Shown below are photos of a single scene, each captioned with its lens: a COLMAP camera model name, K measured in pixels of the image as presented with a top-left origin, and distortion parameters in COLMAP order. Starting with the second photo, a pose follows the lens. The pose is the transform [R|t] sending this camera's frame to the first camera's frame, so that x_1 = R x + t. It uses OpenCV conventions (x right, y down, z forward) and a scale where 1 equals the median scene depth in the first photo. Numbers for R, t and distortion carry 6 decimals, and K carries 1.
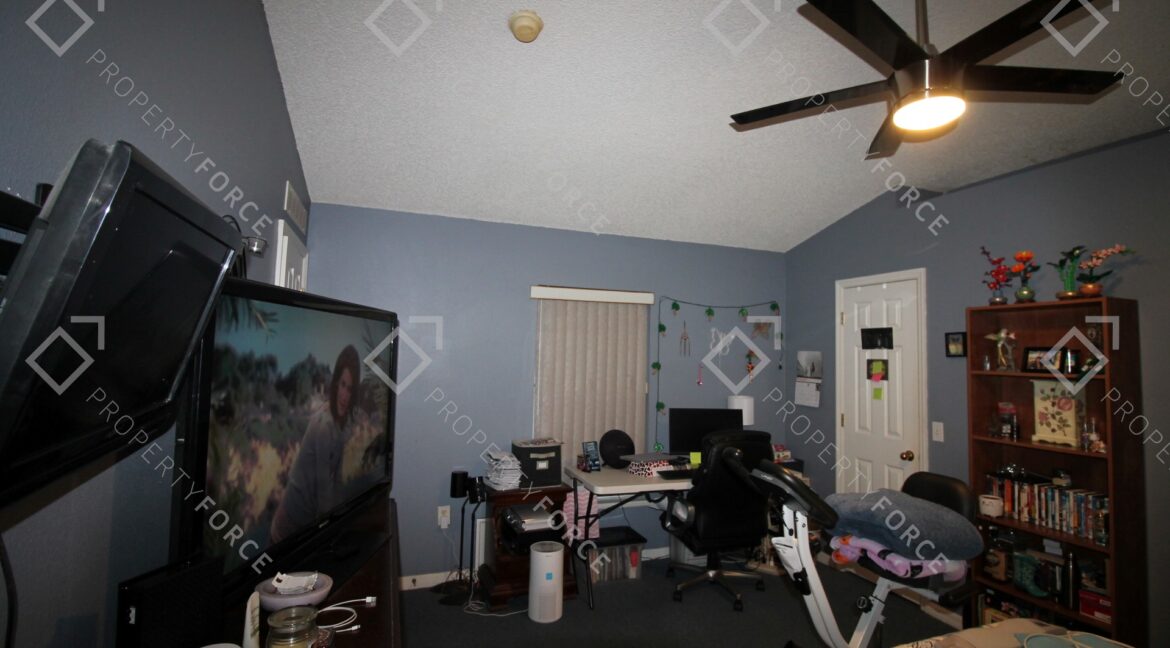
lens RADIAL K [[552.3, 0, 597.3], [0, 552.3, 314.0], [0, 0, 1]] dist [-0.000367, -0.012076]
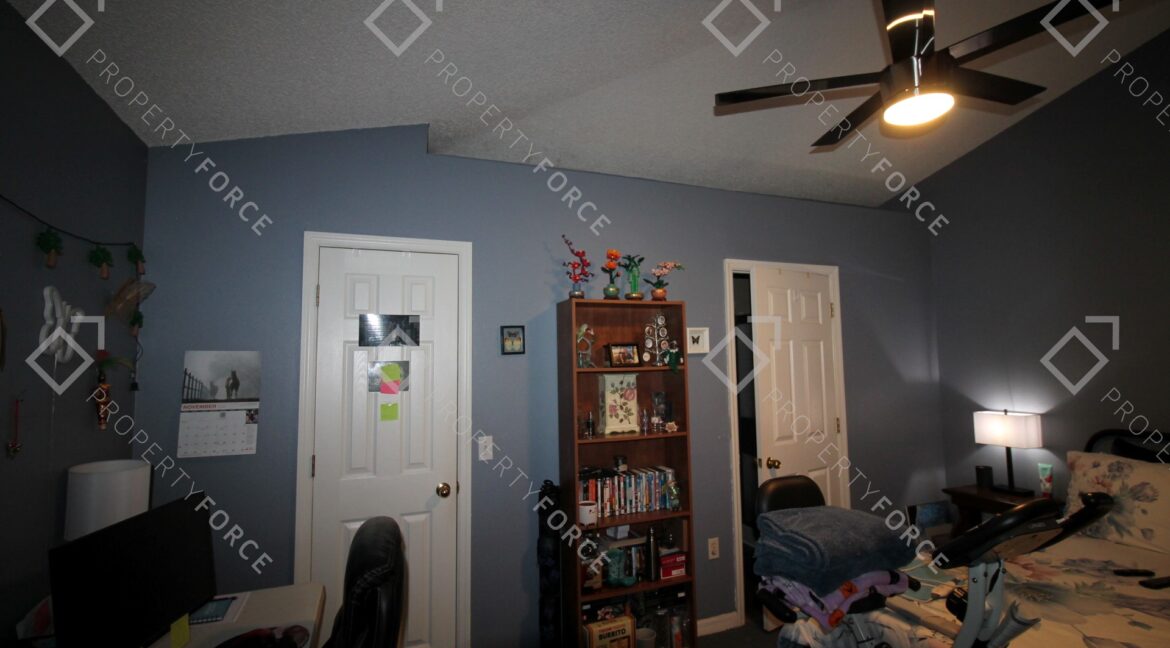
lens RADIAL K [[552.3, 0, 597.3], [0, 552.3, 314.0], [0, 0, 1]] dist [-0.000367, -0.012076]
pose [[-0.023426, 0.061503, 0.997832, -0.250960], [-0.054795, 0.996526, -0.062709, 0.074351], [-0.998223, -0.056146, -0.019974, 1.067372]]
